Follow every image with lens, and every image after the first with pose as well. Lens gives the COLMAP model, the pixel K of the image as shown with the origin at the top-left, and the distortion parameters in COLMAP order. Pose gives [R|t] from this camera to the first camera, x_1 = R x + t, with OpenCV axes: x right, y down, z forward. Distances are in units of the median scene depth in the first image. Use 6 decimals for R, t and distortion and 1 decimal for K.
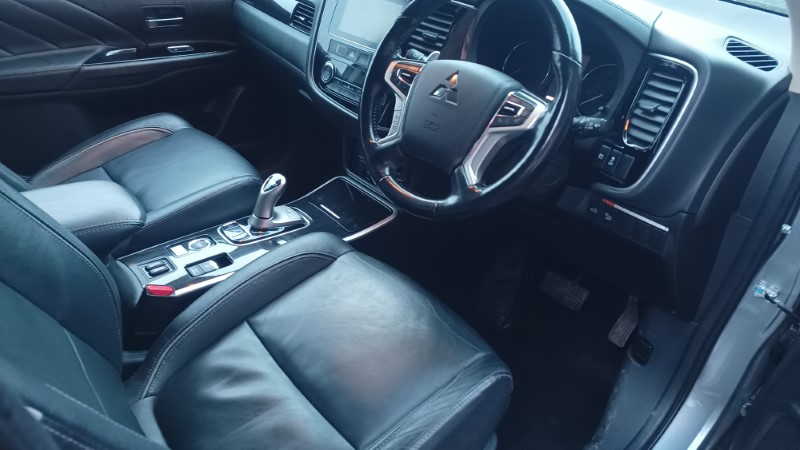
lens RADIAL K [[577.2, 0, 400.0], [0, 577.2, 225.0], [0, 0, 1]] dist [0.007392, -0.000137]
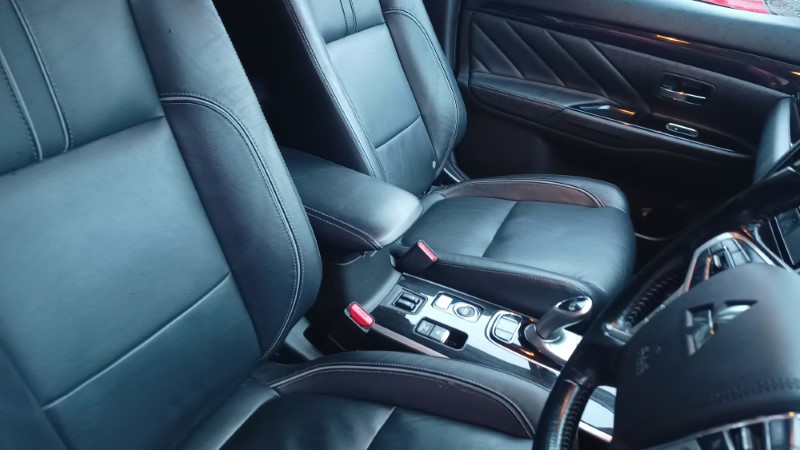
lens RADIAL K [[577.2, 0, 400.0], [0, 577.2, 225.0], [0, 0, 1]] dist [0.007392, -0.000137]
pose [[0.423296, 0.459370, -0.780897, 0.213090], [-0.540517, 0.819773, 0.189245, -0.167446], [0.727092, 0.341981, 0.595304, 0.325183]]
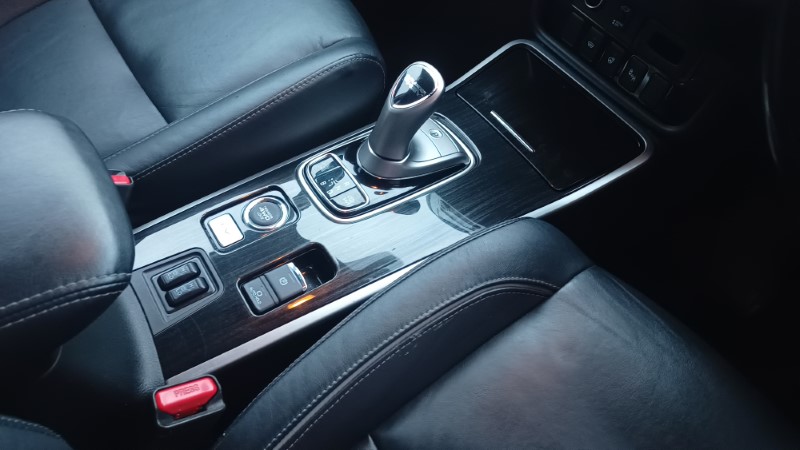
lens RADIAL K [[577.2, 0, 400.0], [0, 577.2, 225.0], [0, 0, 1]] dist [0.007392, -0.000137]
pose [[0.993539, 0.088787, -0.070684, -0.177000], [-0.054772, 0.920641, 0.386550, -0.139167], [0.099395, -0.380181, 0.919556, 0.498911]]
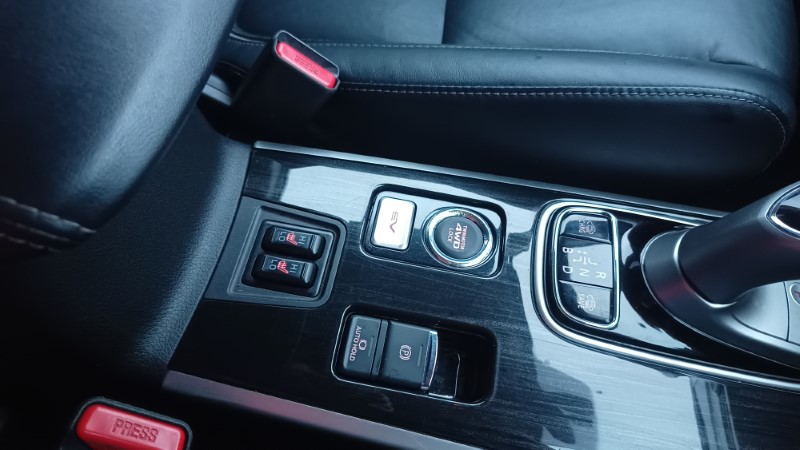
lens RADIAL K [[589.8, 0, 399.2], [0, 589.8, 217.4], [0, 0, 1]] dist [-0.001516, -0.047495]
pose [[0.643964, 0.637036, -0.423669, -0.217167], [-0.412495, 0.755495, 0.508995, -0.108369], [0.644328, -0.153013, 0.749285, 0.673377]]
